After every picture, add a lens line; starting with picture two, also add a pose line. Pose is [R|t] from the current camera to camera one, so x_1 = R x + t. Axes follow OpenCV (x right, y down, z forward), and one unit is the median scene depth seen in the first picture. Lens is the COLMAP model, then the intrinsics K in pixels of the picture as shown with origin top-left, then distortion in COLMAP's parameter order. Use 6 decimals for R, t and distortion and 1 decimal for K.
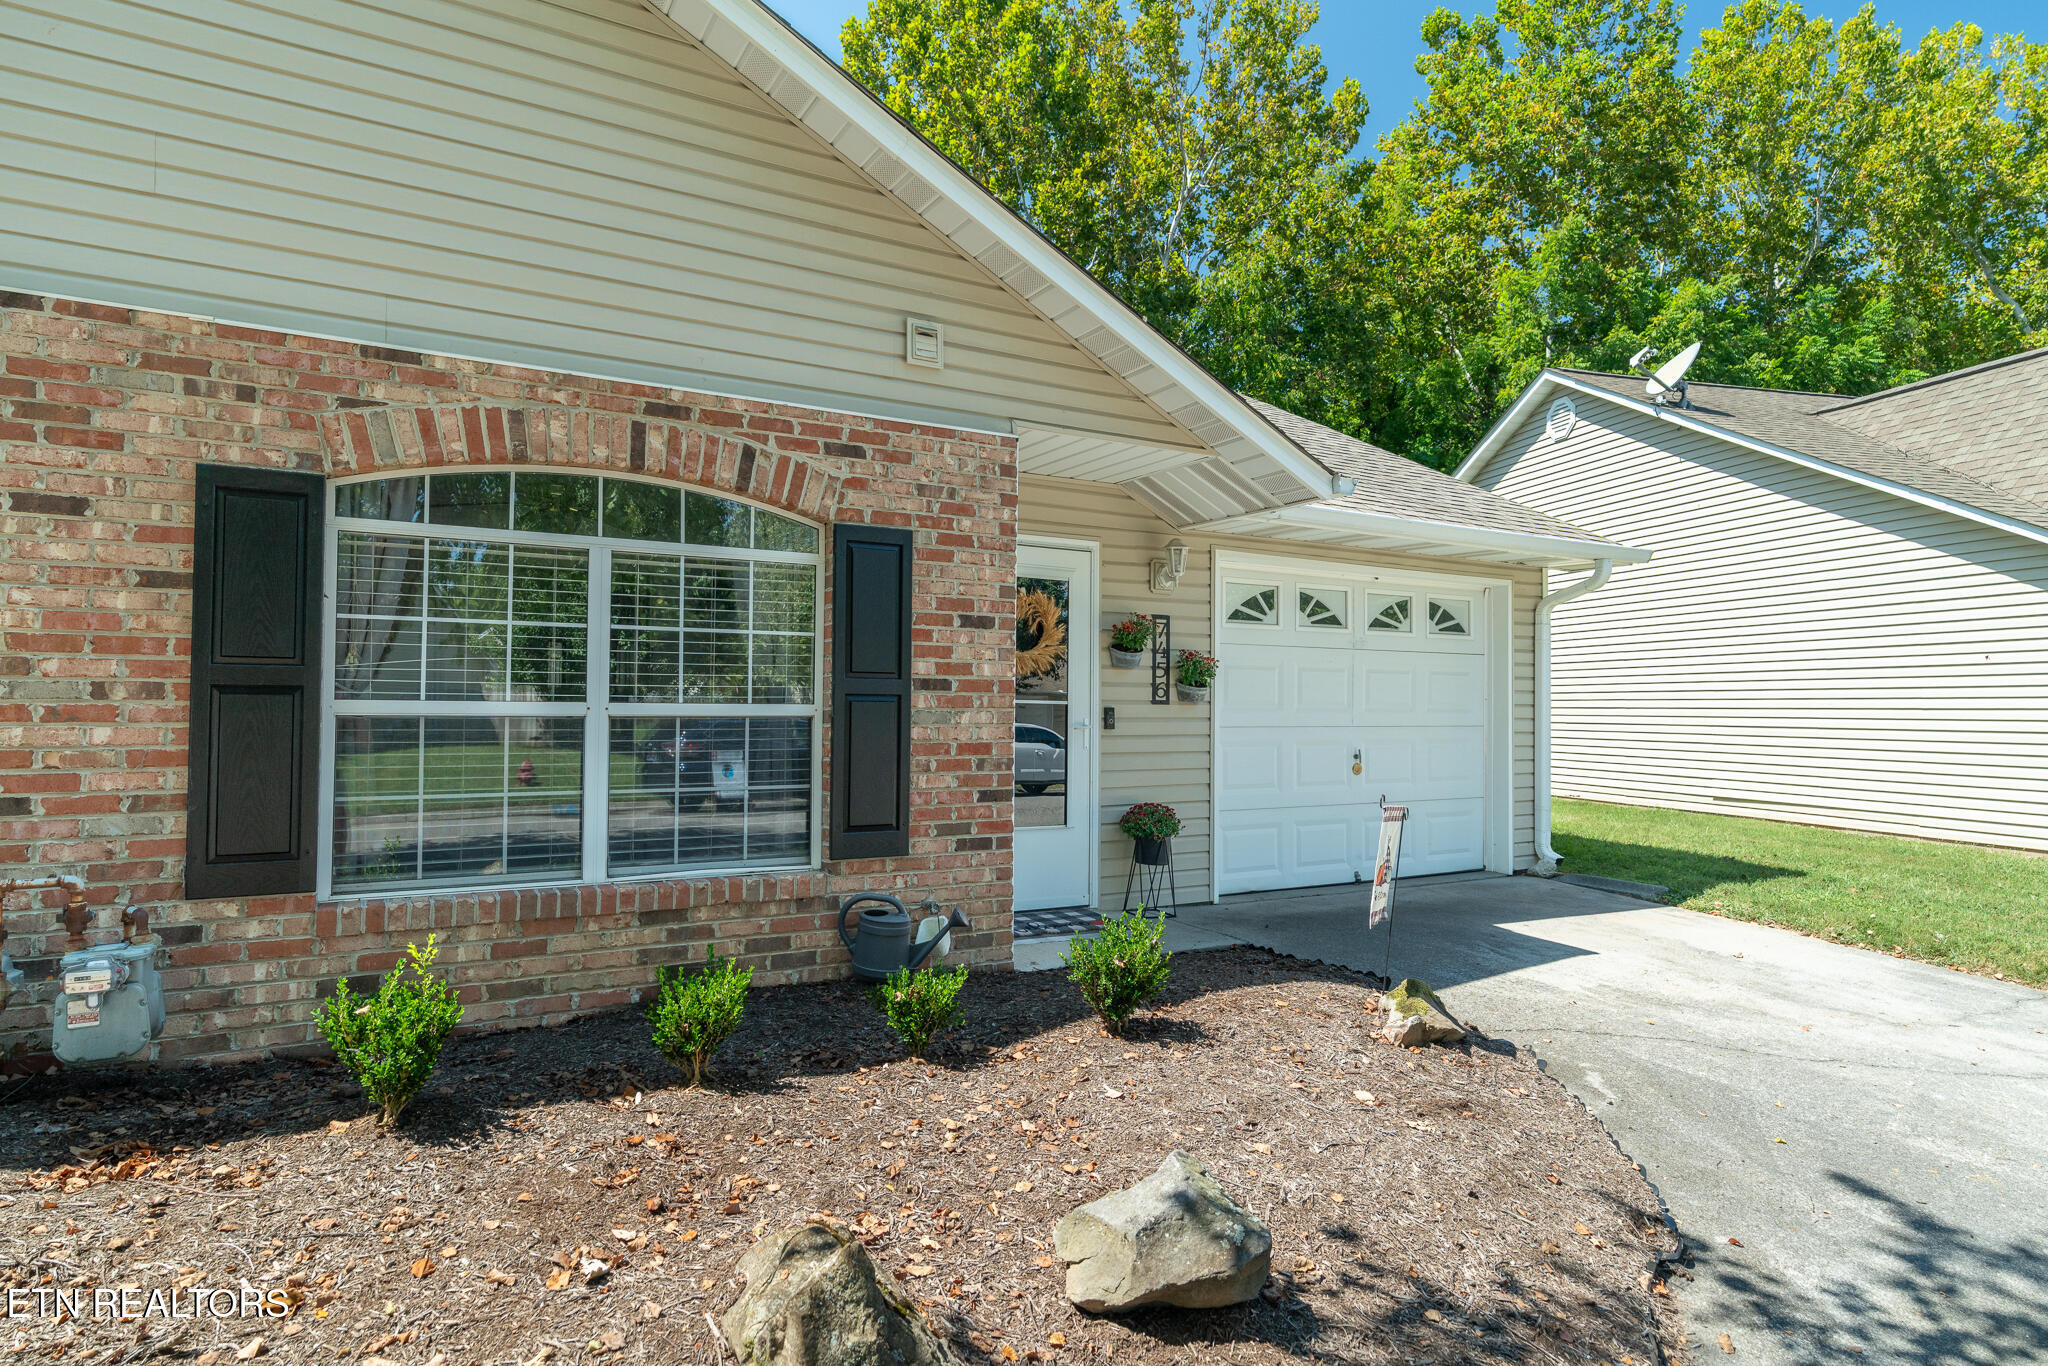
lens RADIAL K [[1148.4, 0, 1025.5], [0, 1148.4, 681.1], [0, 0, 1]] dist [-0.006462, 0.003828]
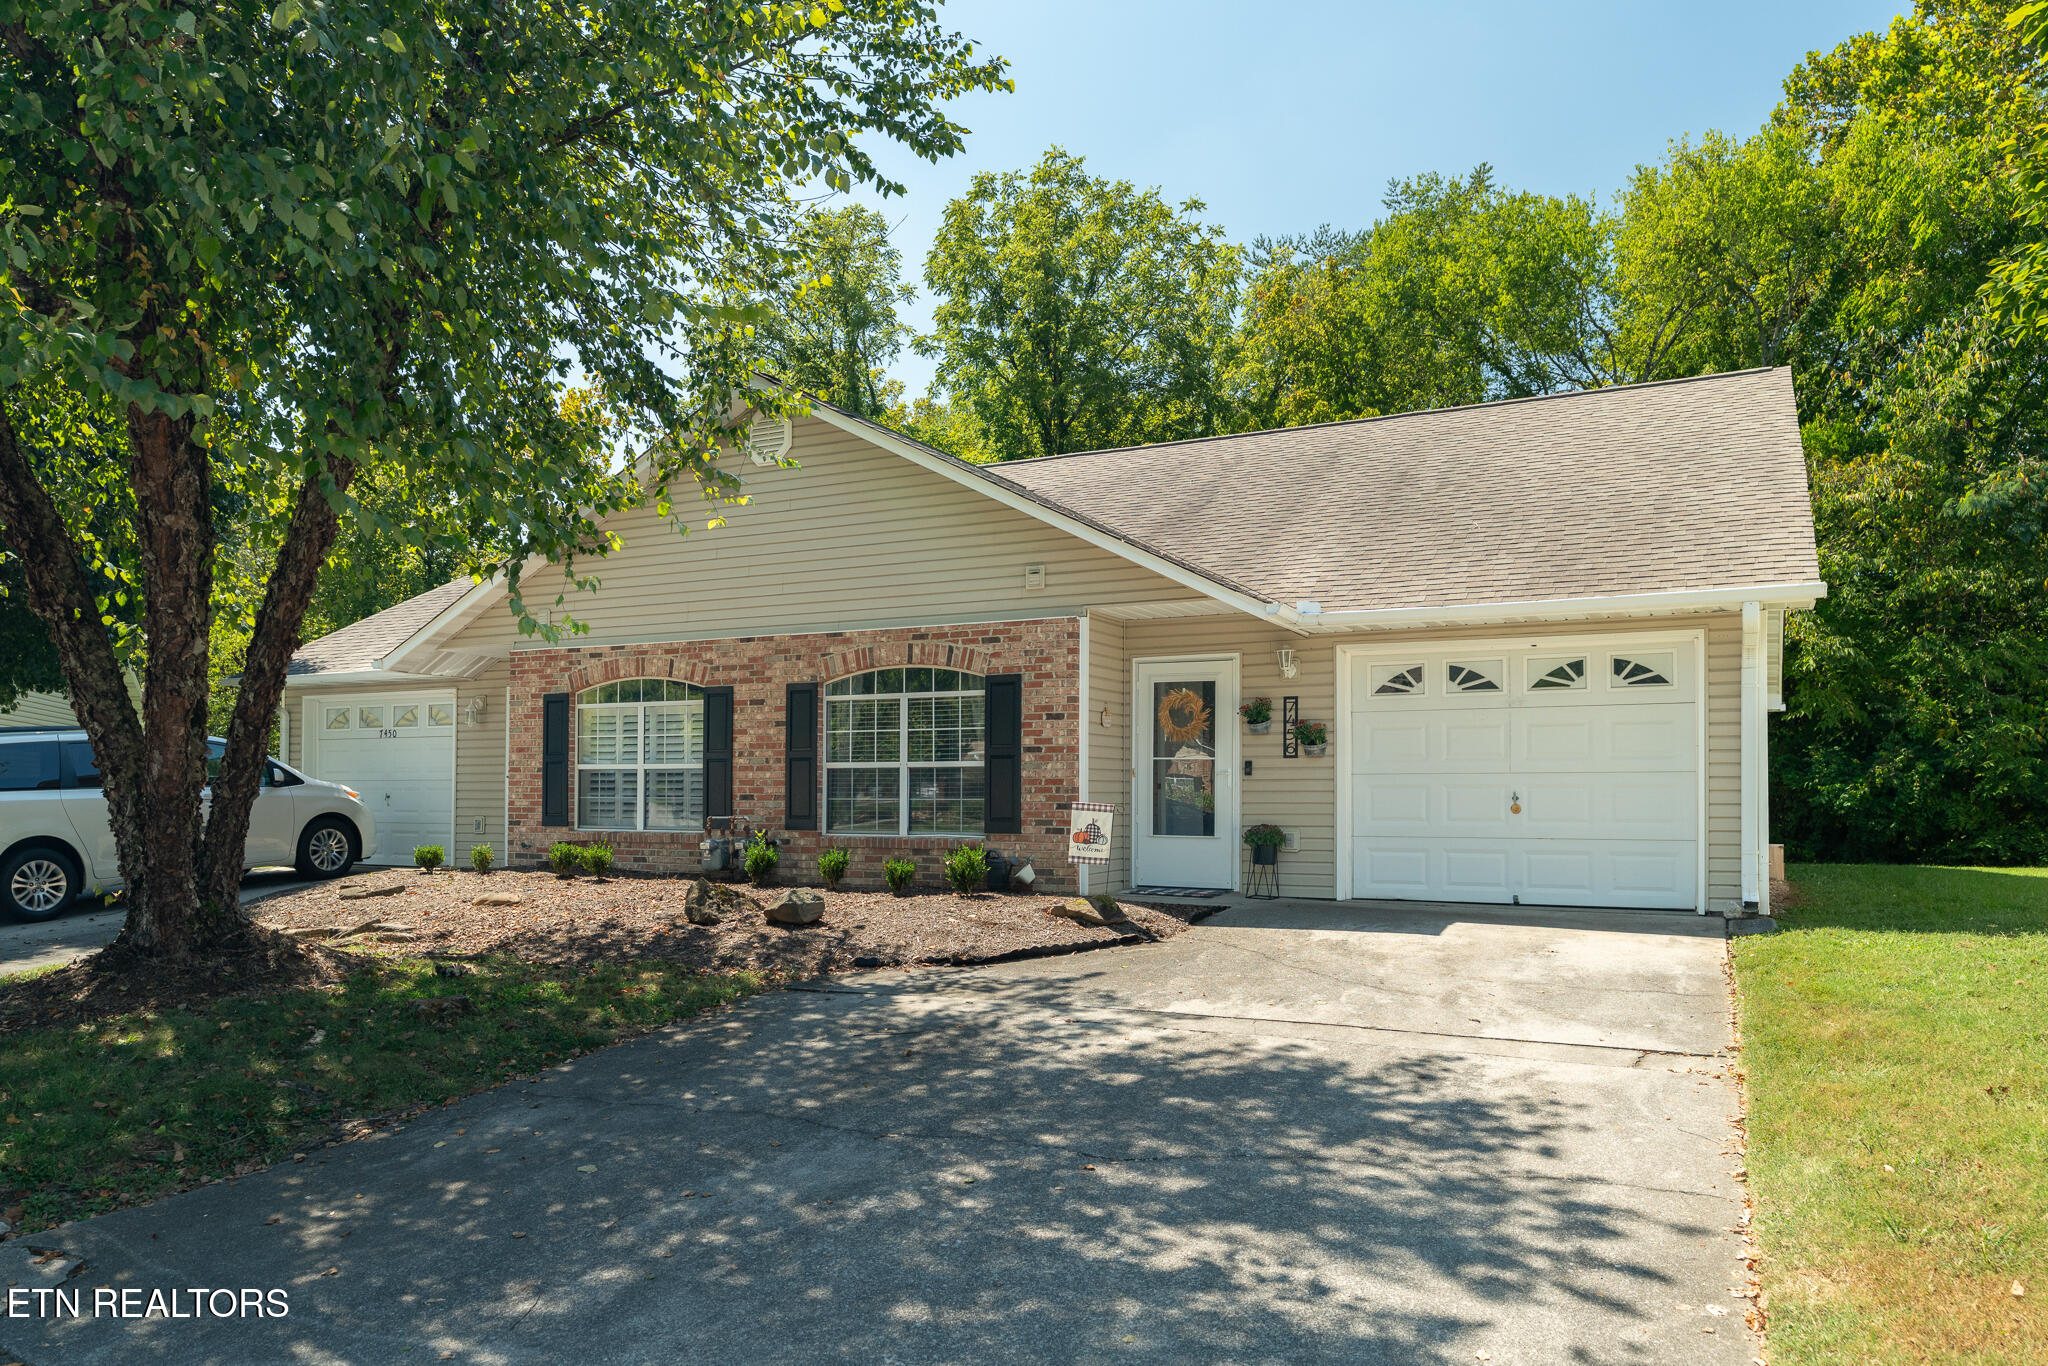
lens RADIAL K [[1385.4, 0, 1023.3], [0, 1385.4, 773.6], [0, 0, 1]] dist [-0.012424, 0.013189]
pose [[0.539682, -0.021910, -0.841584, 2.018308], [0.021982, 0.999687, -0.011929, 0.076344], [0.841582, -0.012061, 0.539995, -0.328416]]
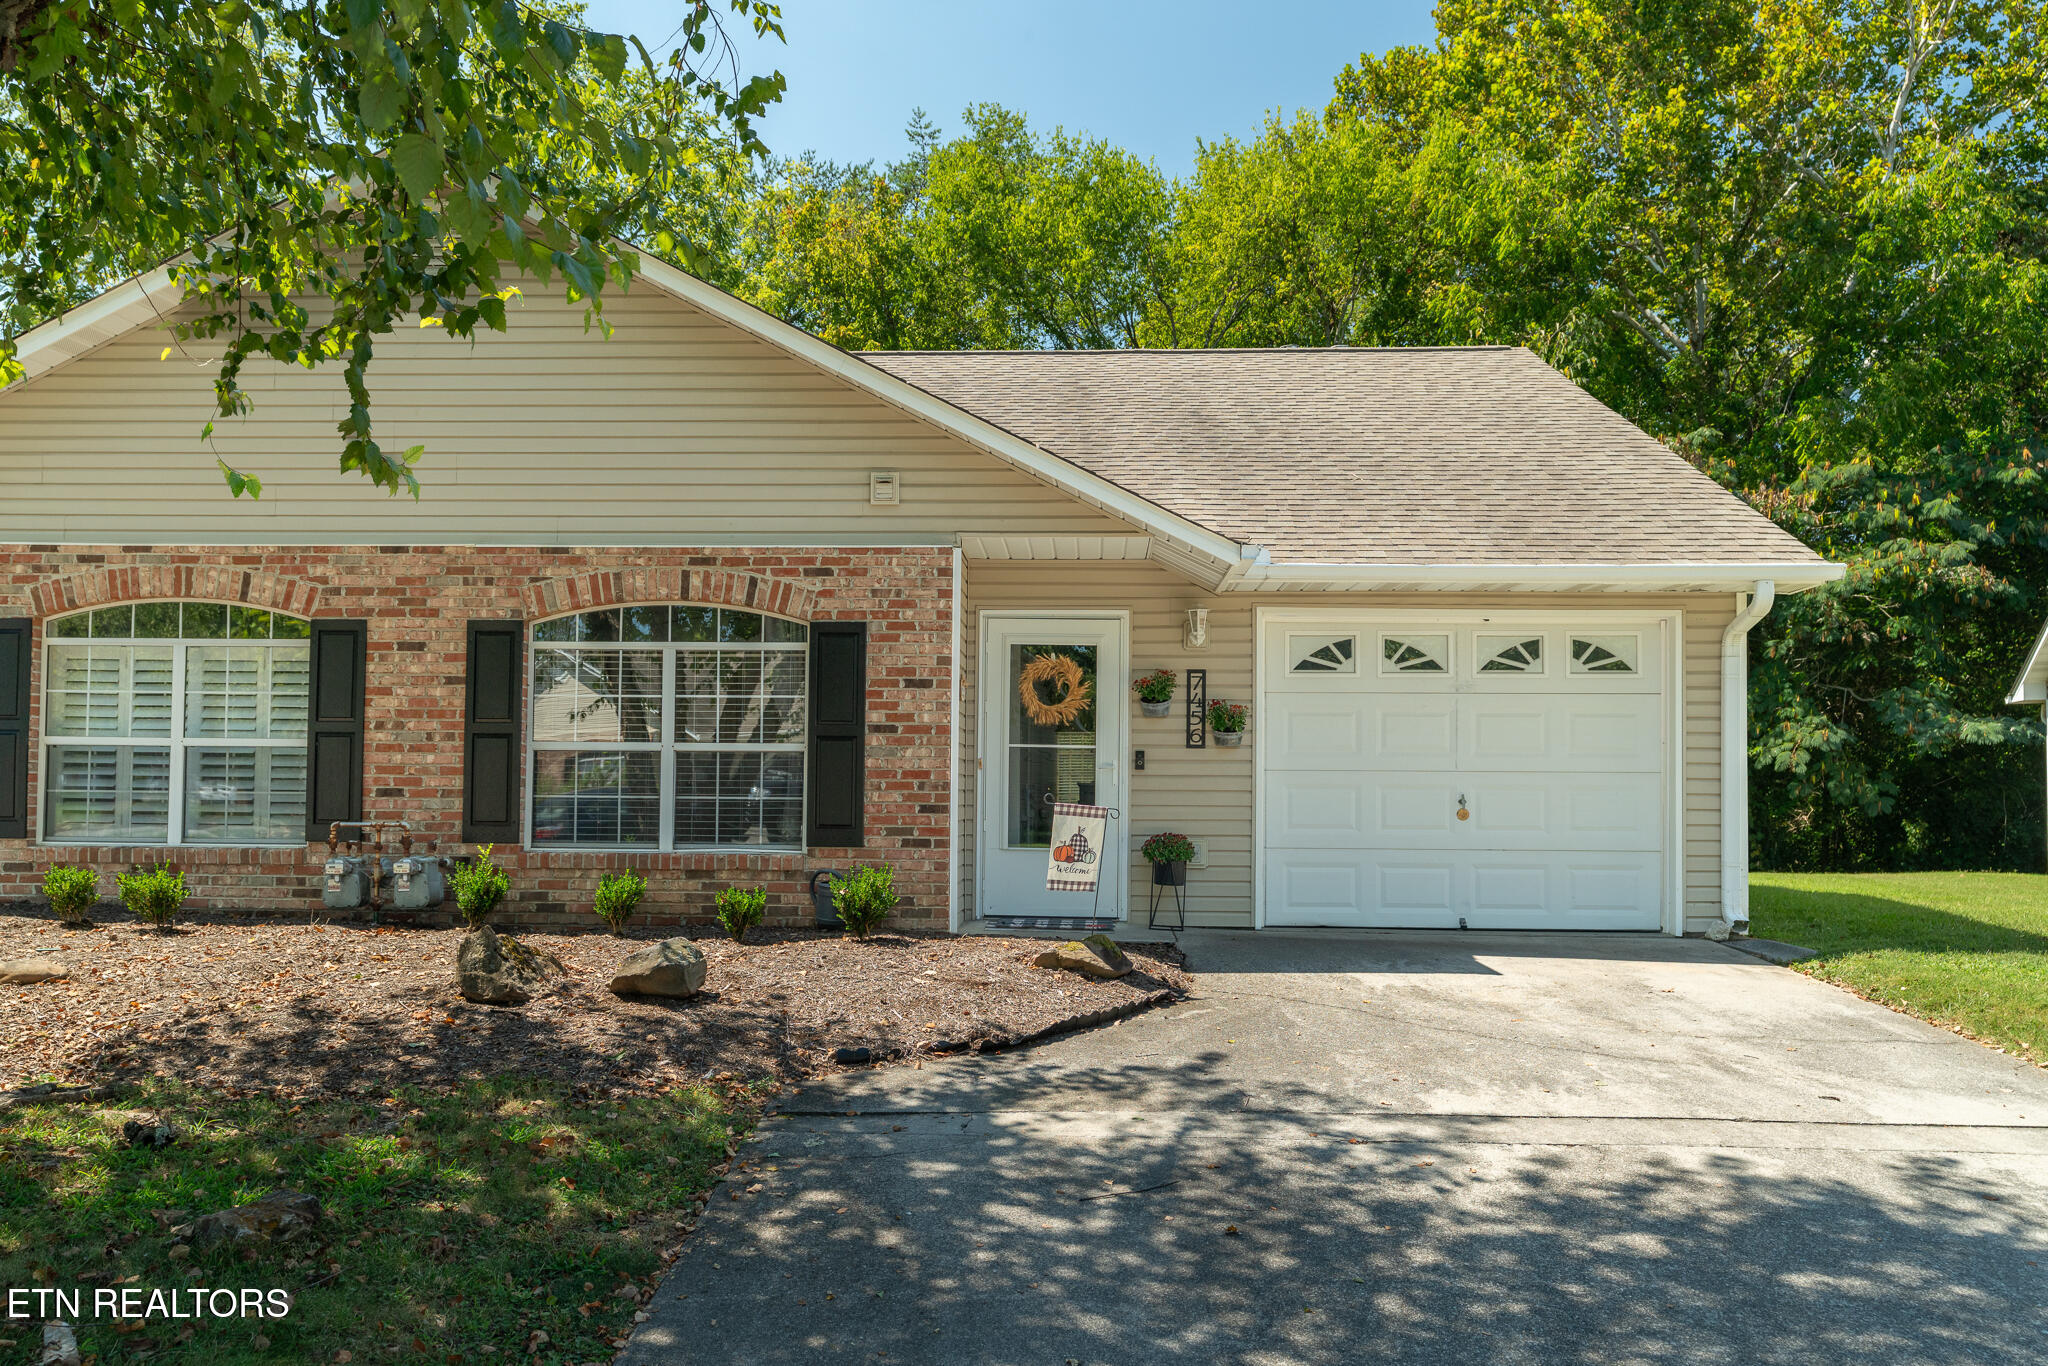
lens RADIAL K [[1529.1, 0, 1011.9], [0, 1529.1, 746.5], [0, 0, 1]] dist [-0.001135, 0.004426]
pose [[0.838942, -0.020722, -0.543826, 1.127215], [0.010777, 0.999711, -0.021468, 0.070095], [0.544114, 0.012150, 0.838923, -0.521928]]
